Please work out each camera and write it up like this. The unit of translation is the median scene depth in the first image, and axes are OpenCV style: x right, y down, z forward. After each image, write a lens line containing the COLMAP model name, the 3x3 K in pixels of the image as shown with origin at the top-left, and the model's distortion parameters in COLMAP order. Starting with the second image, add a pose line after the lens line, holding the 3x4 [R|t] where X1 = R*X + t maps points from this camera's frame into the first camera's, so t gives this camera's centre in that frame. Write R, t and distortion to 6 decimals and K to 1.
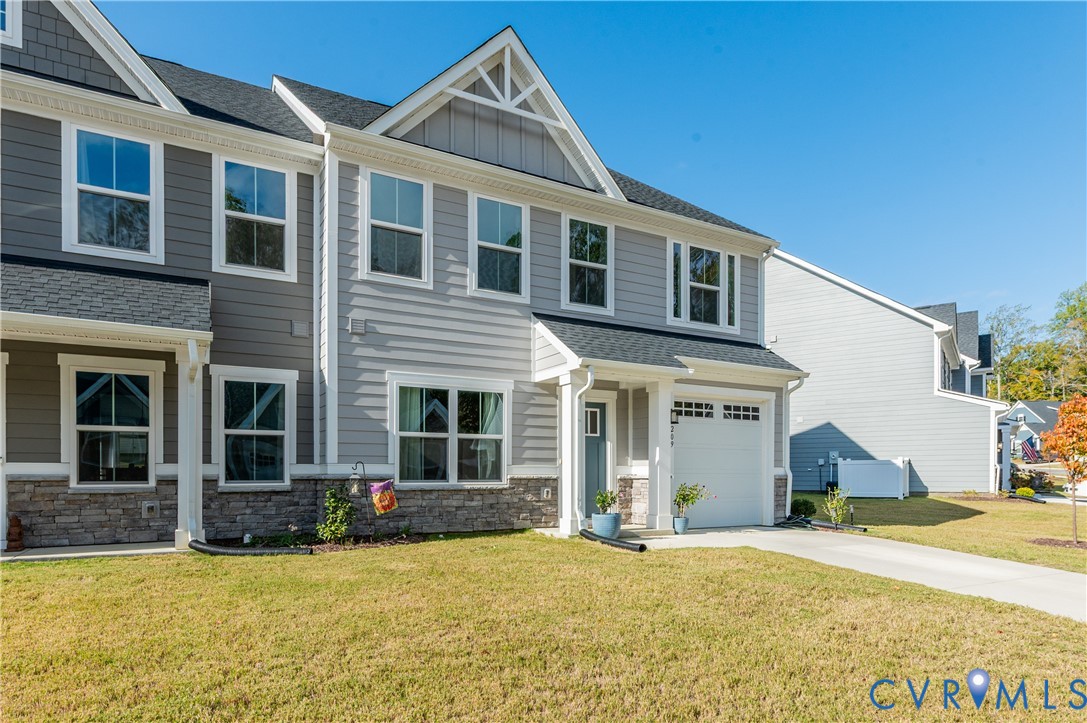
lens RADIAL K [[481.1, 0, 544.3], [0, 481.1, 357.7], [0, 0, 1]] dist [-0.000225, -0.000401]
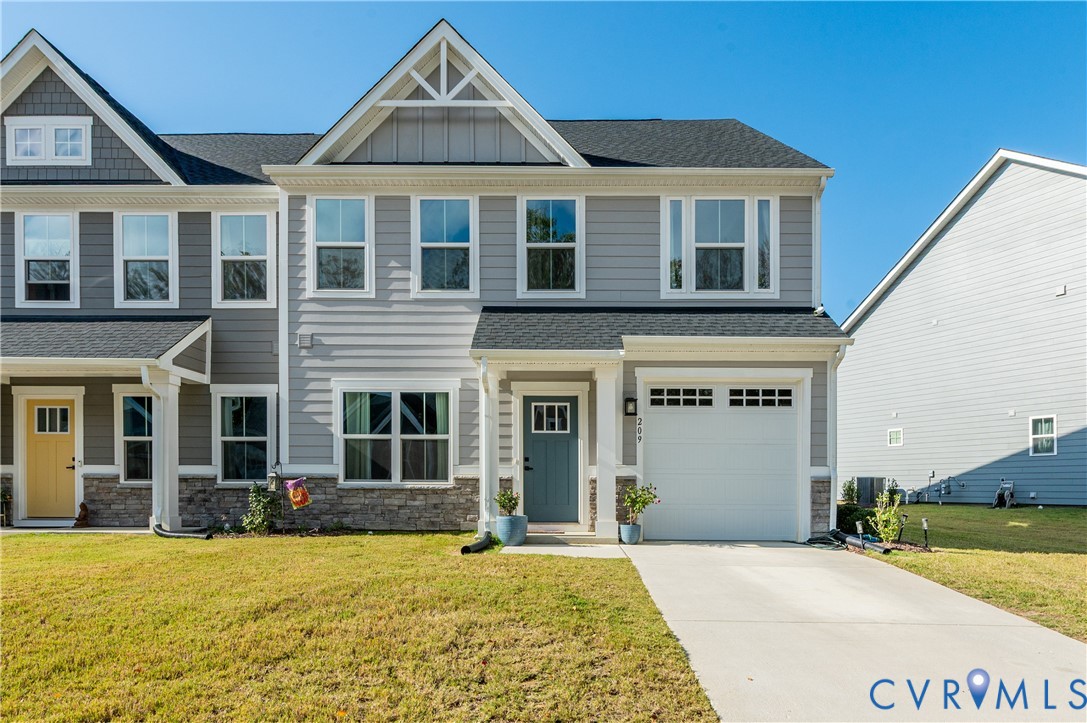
lens RADIAL K [[509.2, 0, 543.5], [0, 509.2, 361.5], [0, 0, 1]] dist [-0.000289, 0.000218]
pose [[0.917927, -0.088247, -0.386810, 0.510522], [0.089884, 0.995855, -0.013894, 0.043631], [0.386433, -0.022014, 0.922055, 0.117154]]
